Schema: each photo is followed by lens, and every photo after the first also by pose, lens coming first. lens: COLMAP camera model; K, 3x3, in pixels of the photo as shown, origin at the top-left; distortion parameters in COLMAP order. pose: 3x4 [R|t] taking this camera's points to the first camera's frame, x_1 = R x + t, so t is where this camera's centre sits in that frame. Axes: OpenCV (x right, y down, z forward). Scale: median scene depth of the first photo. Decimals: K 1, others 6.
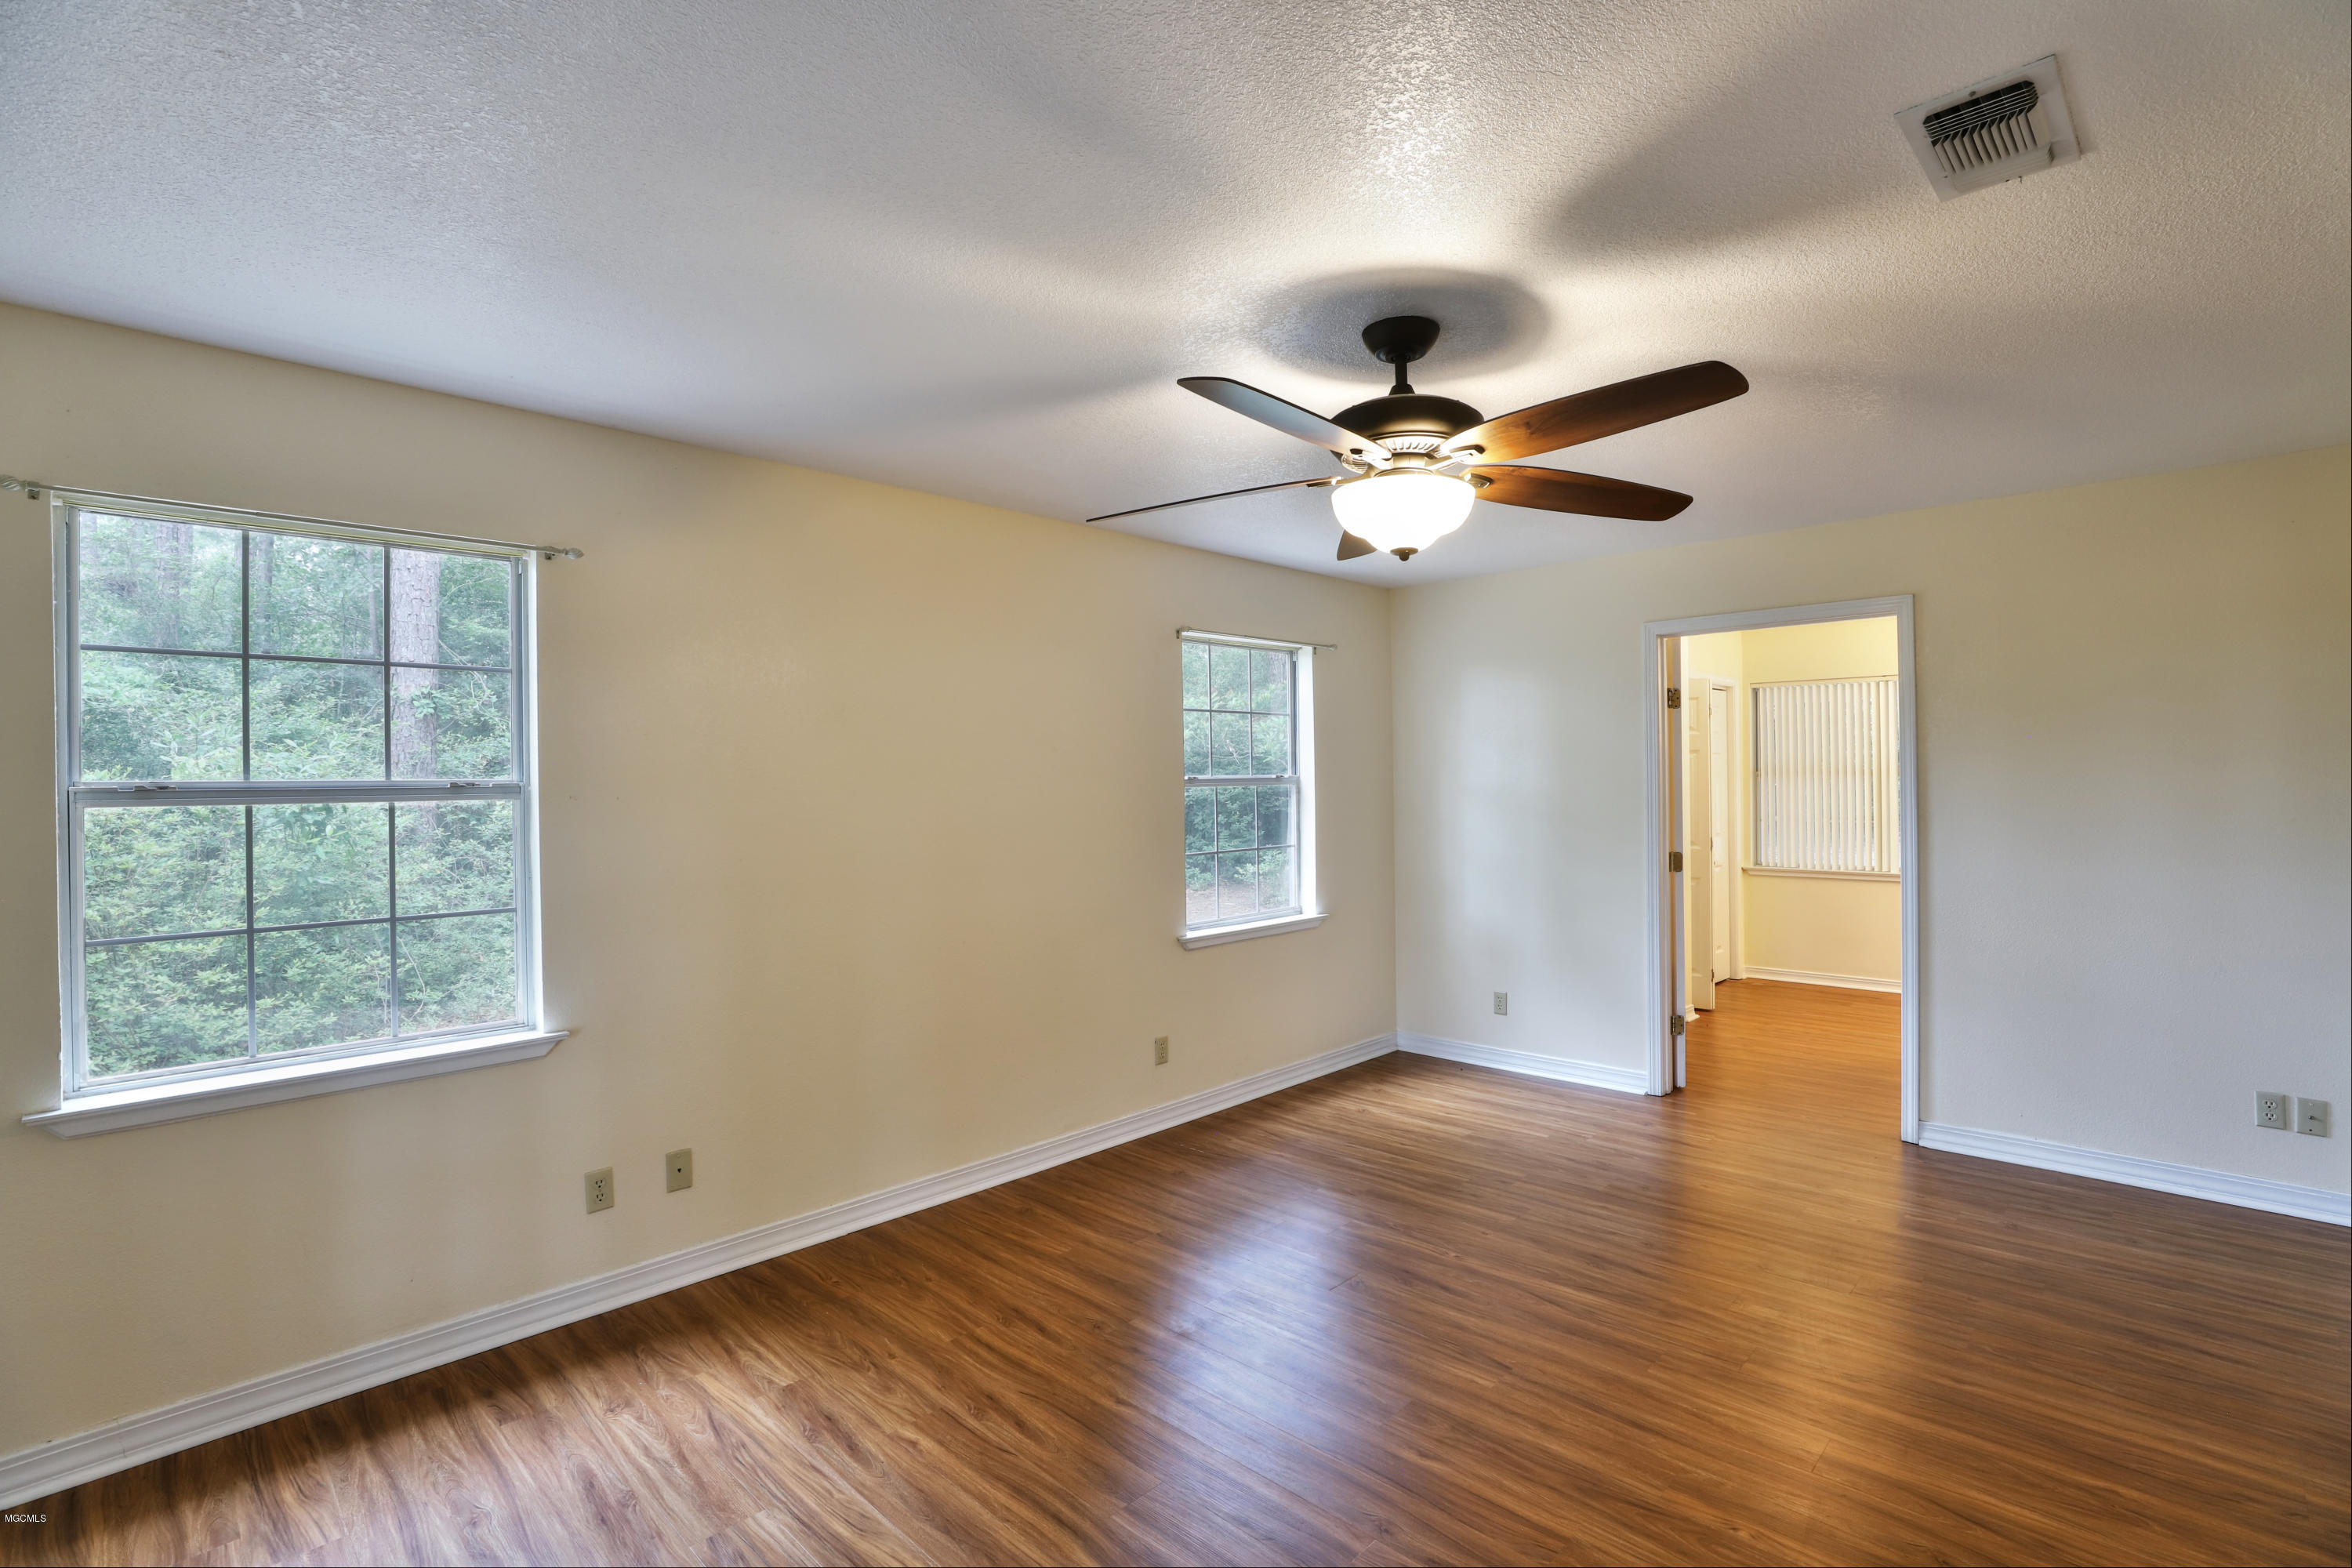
lens RADIAL K [[1072.5, 0, 1260.0], [0, 1072.5, 776.2], [0, 0, 1]] dist [-0.042536, 0.012480]
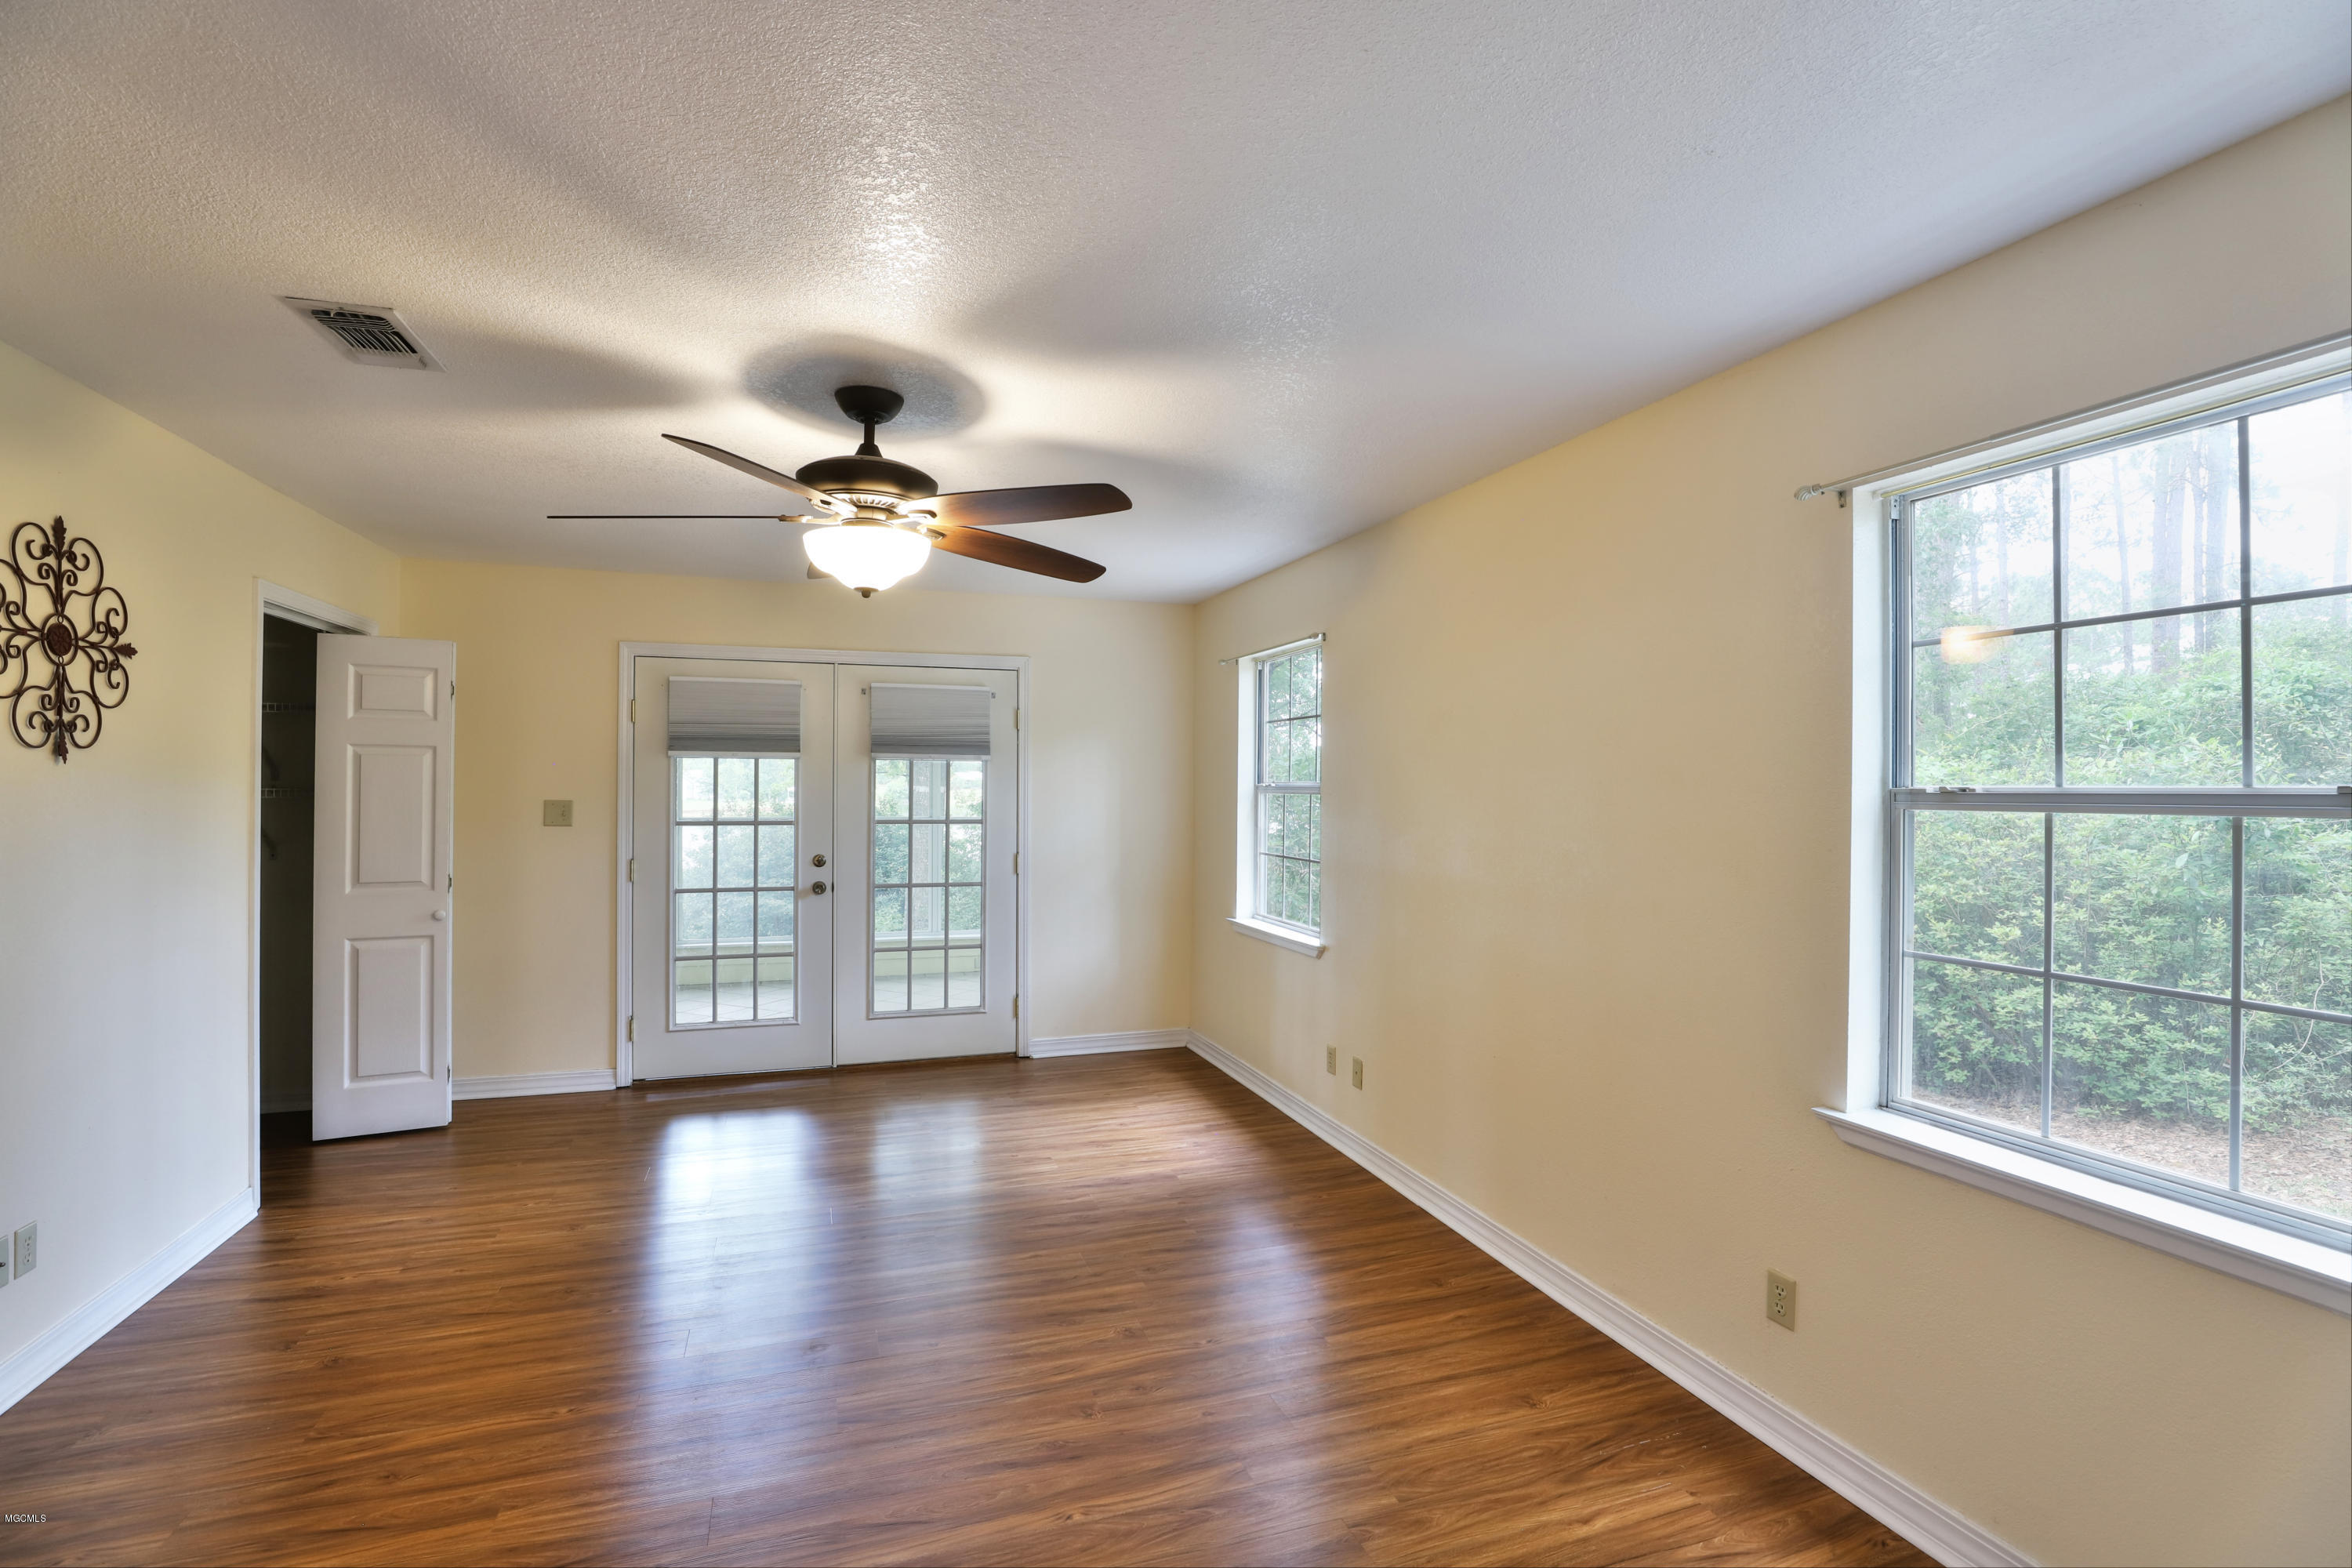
lens RADIAL K [[1072.5, 0, 1162.5], [0, 1072.5, 782.2], [0, 0, 1]] dist [-0.042536, 0.012480]
pose [[-0.488809, 0.004792, -0.872378, 0.765882], [-0.008276, 0.999914, 0.010130, -0.013750], [0.872352, 0.012171, -0.488727, 1.437918]]
